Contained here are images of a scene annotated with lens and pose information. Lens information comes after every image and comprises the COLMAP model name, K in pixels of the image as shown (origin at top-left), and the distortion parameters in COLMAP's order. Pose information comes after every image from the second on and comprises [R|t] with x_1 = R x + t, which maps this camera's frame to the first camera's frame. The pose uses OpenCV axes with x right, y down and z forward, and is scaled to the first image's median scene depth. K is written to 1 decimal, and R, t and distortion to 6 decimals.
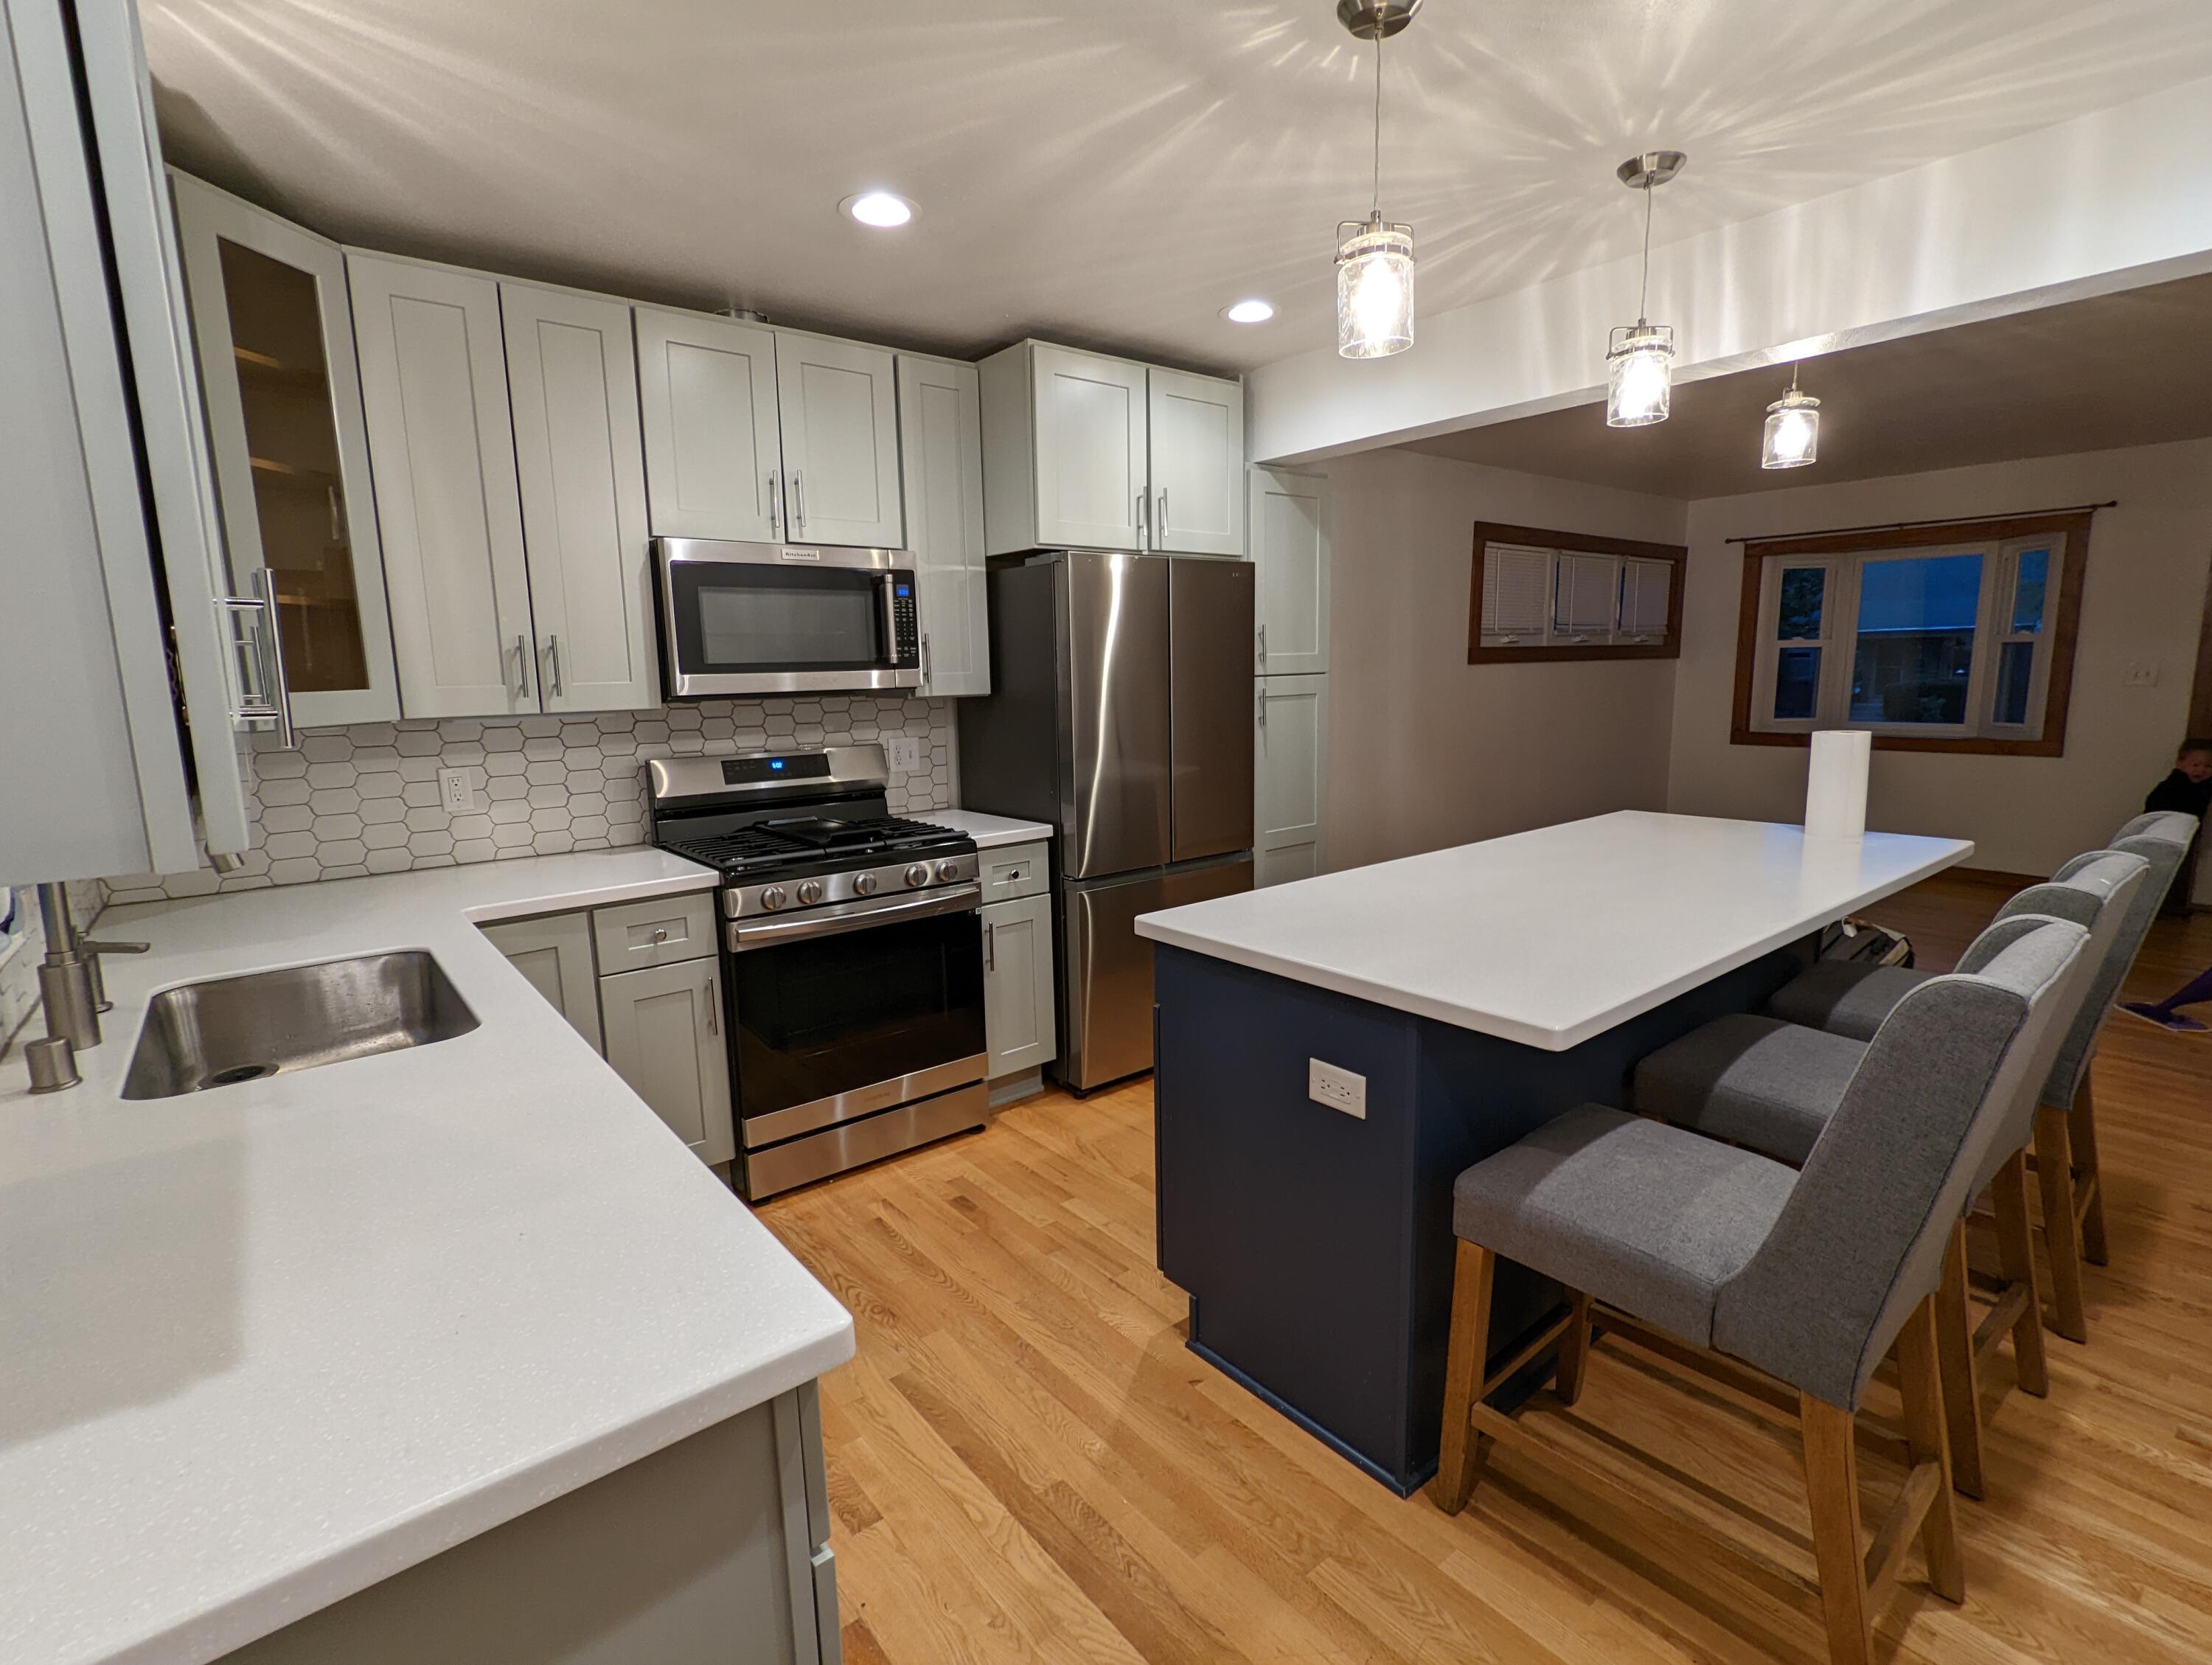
lens RADIAL K [[1044.4, 0, 1106.0], [0, 1044.4, 832.5], [0, 0, 1]] dist [-0.000839, -0.000389]
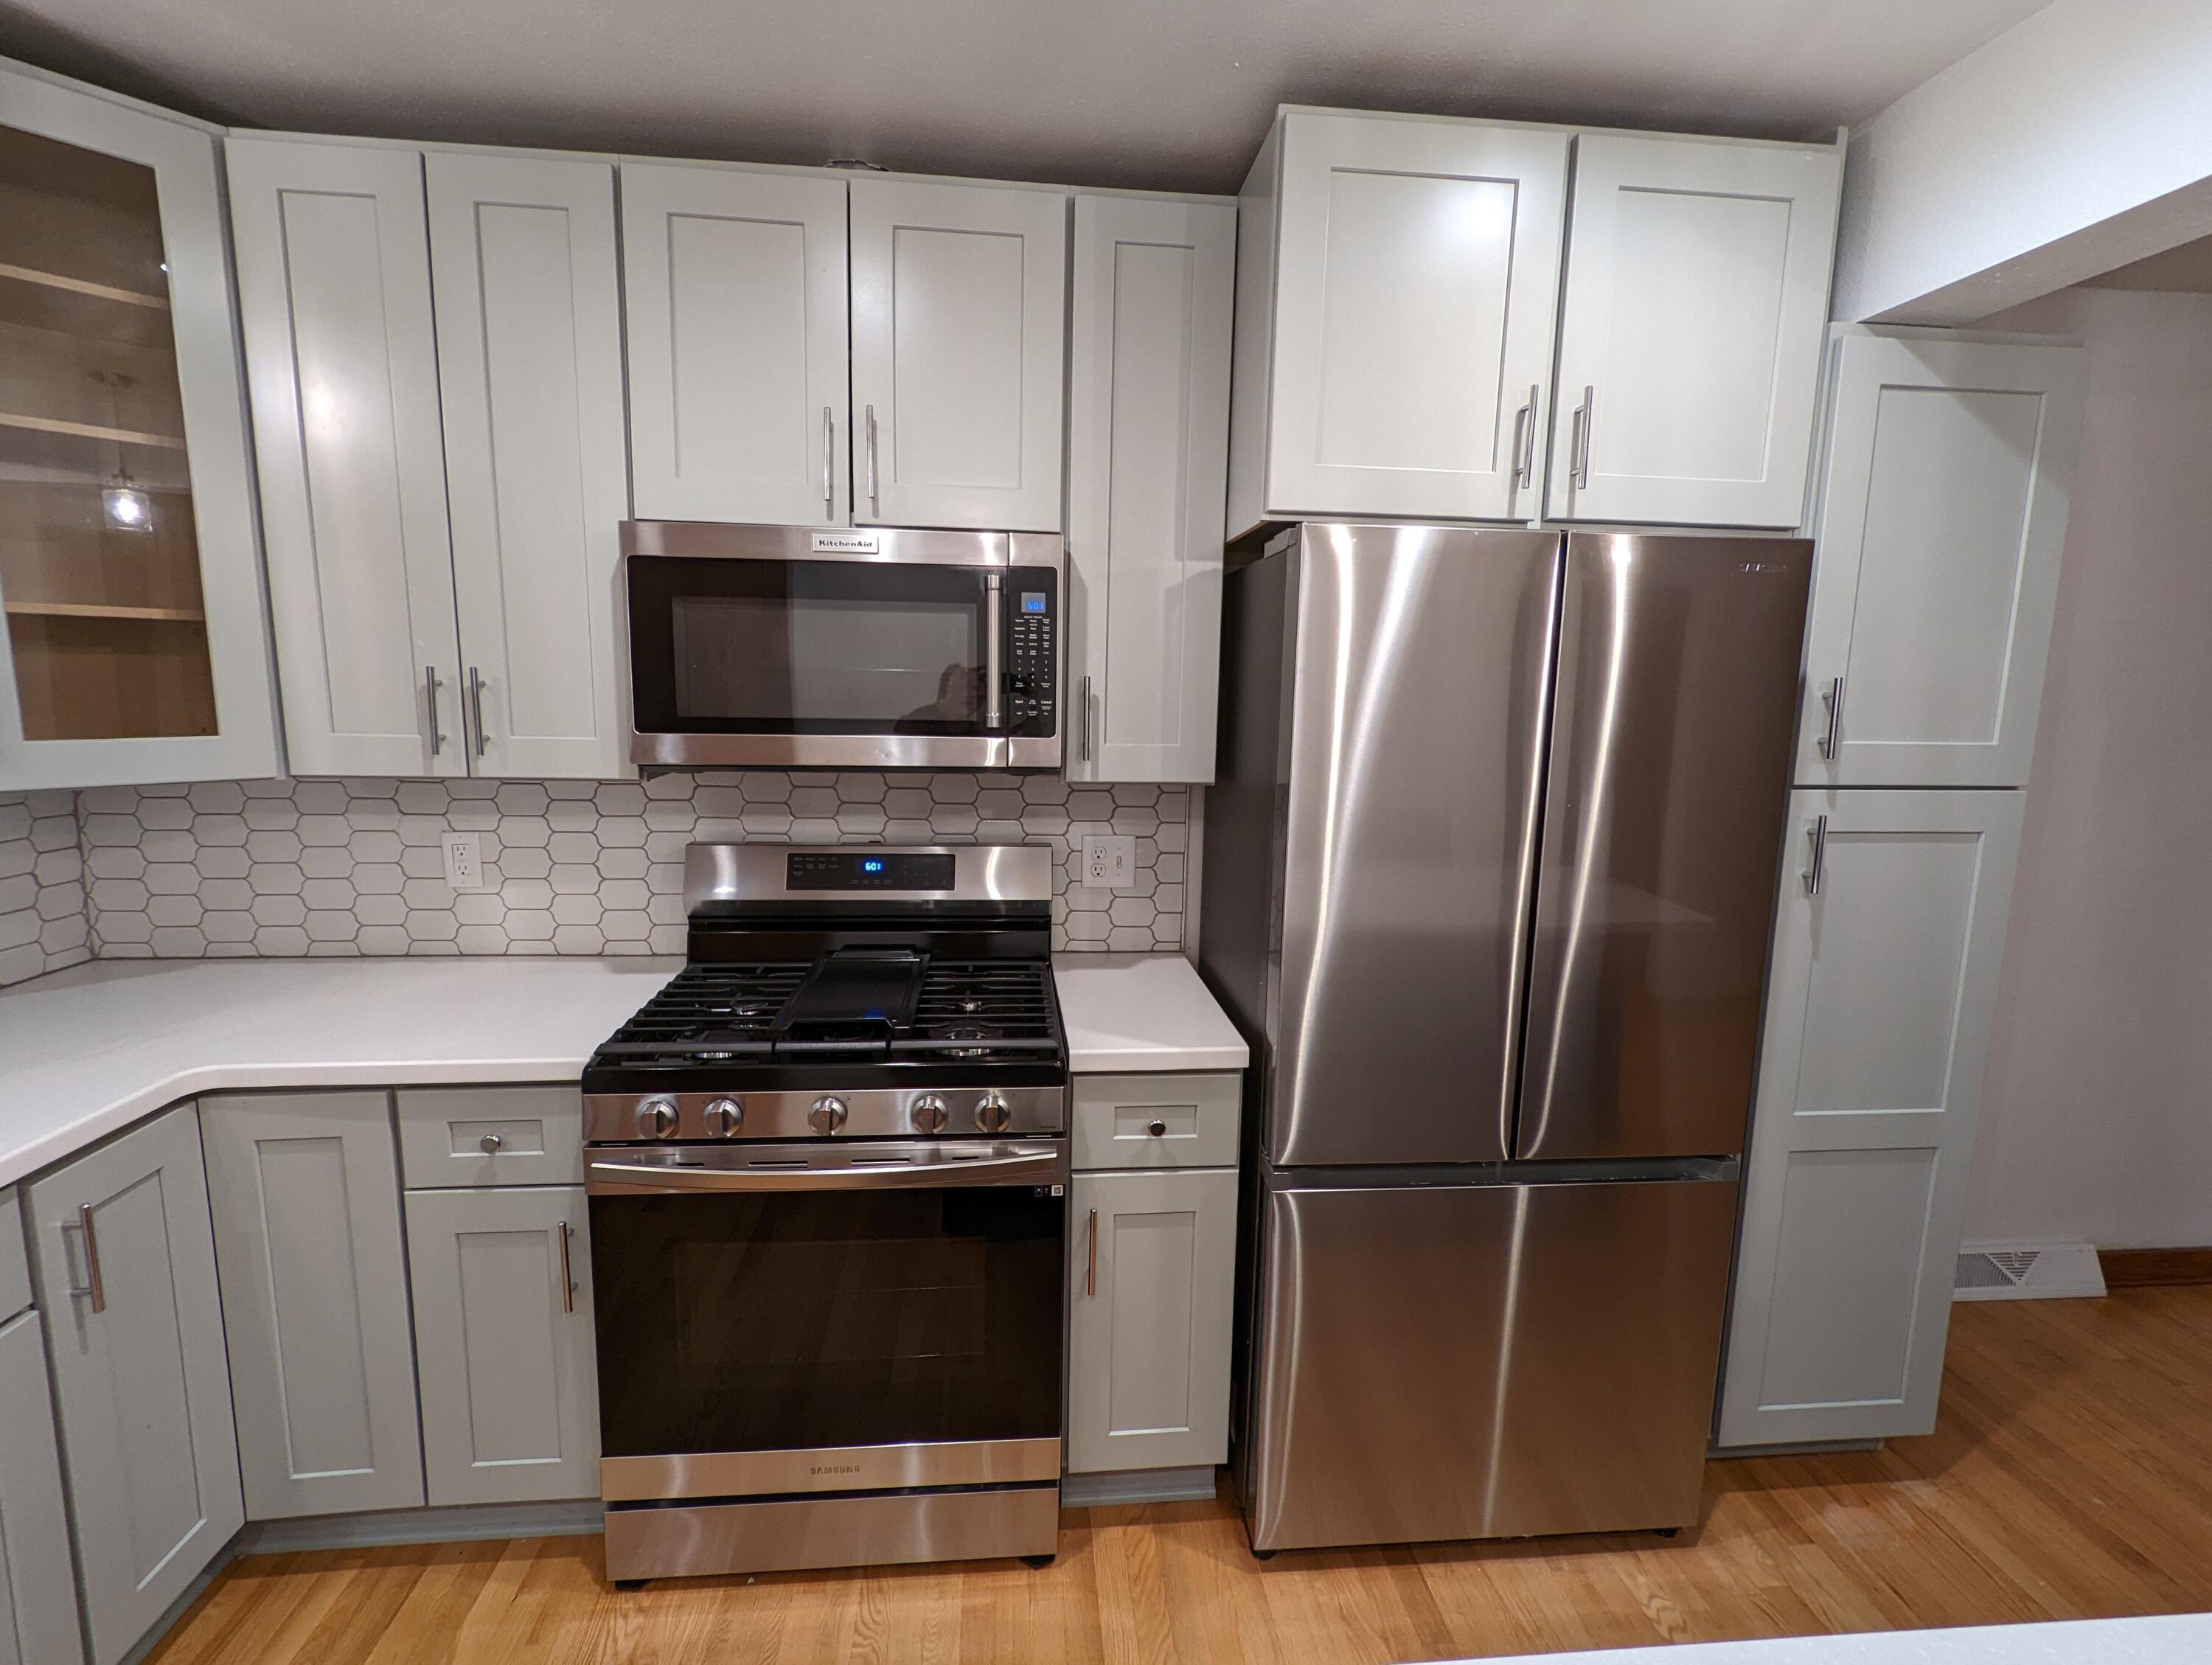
lens RADIAL K [[1058.9, 0, 1101.9], [0, 1058.9, 833.5], [0, 0, 1]] dist [-0.009897, 0.012468]
pose [[0.833174, 0.118523, -0.540160, 0.171129], [-0.124898, 0.991855, 0.024985, -0.124384], [0.538722, 0.046648, 0.841191, 0.533264]]
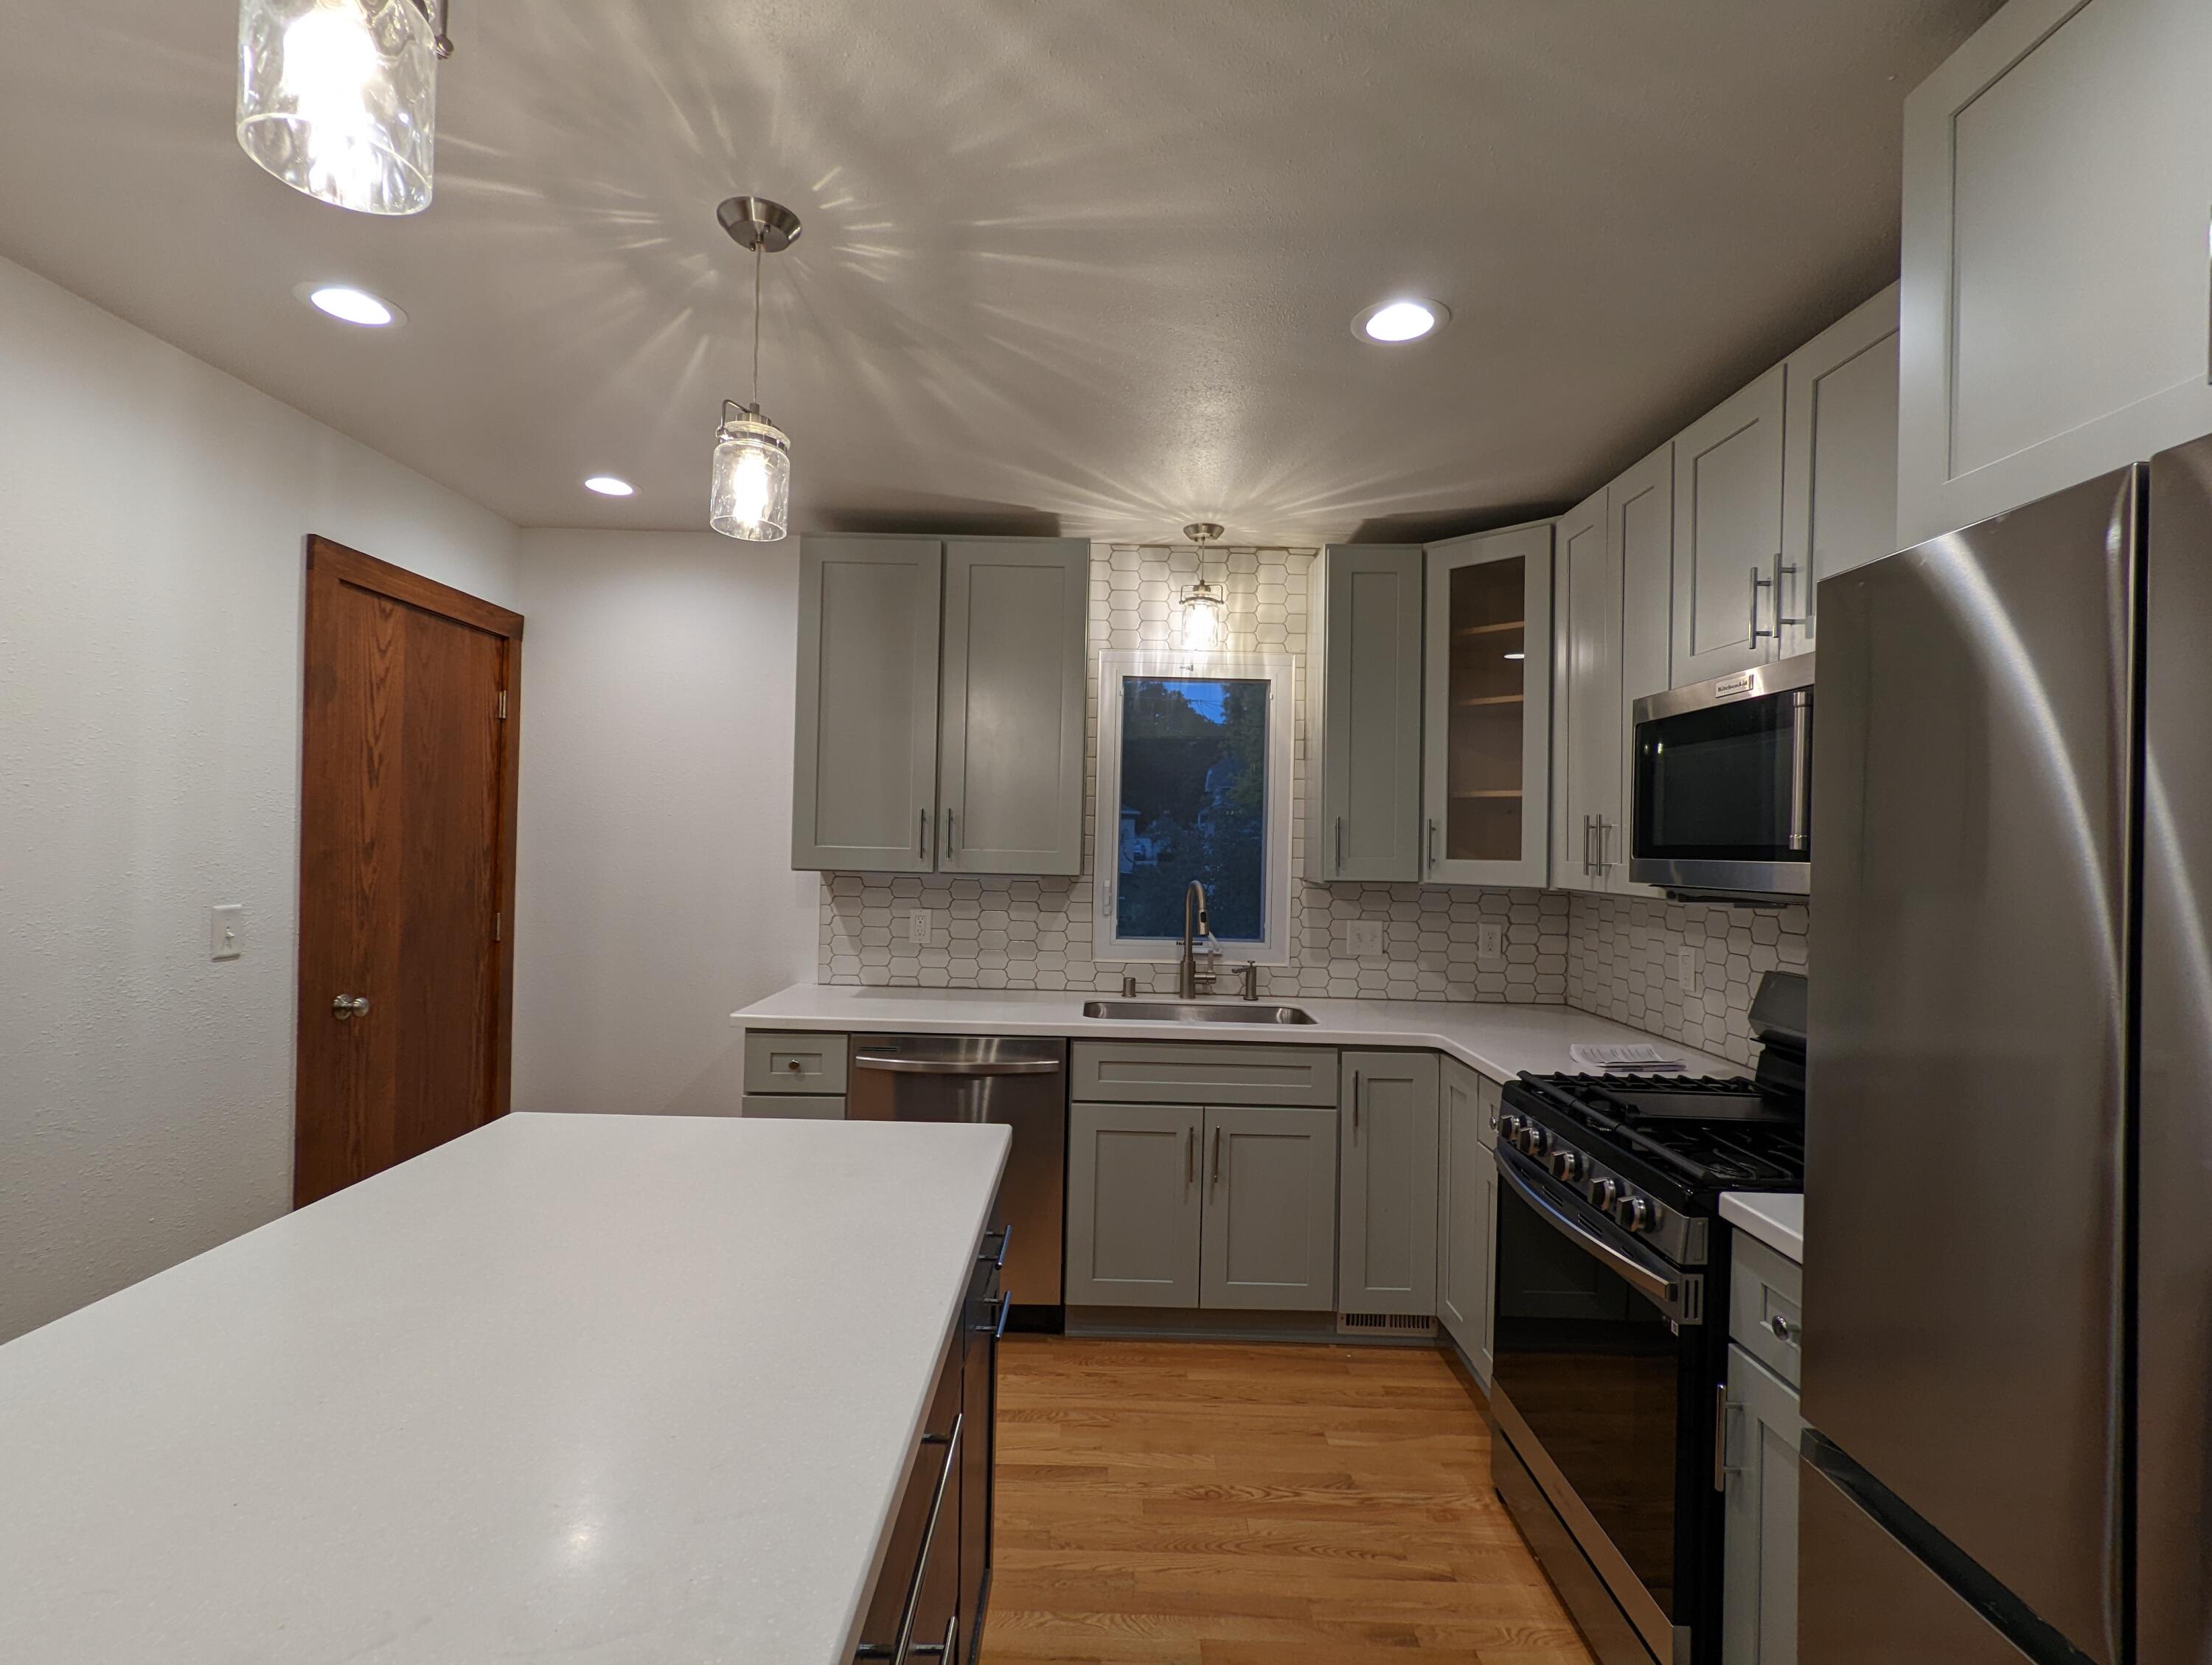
lens RADIAL K [[1058.9, 0, 1101.9], [0, 1058.9, 833.5], [0, 0, 1]] dist [-0.009897, 0.012468]
pose [[-0.633305, 0.000068, -0.773903, 0.451223], [-0.131169, 0.985522, 0.107426, -0.180340], [0.762706, 0.169545, -0.624127, 1.055162]]
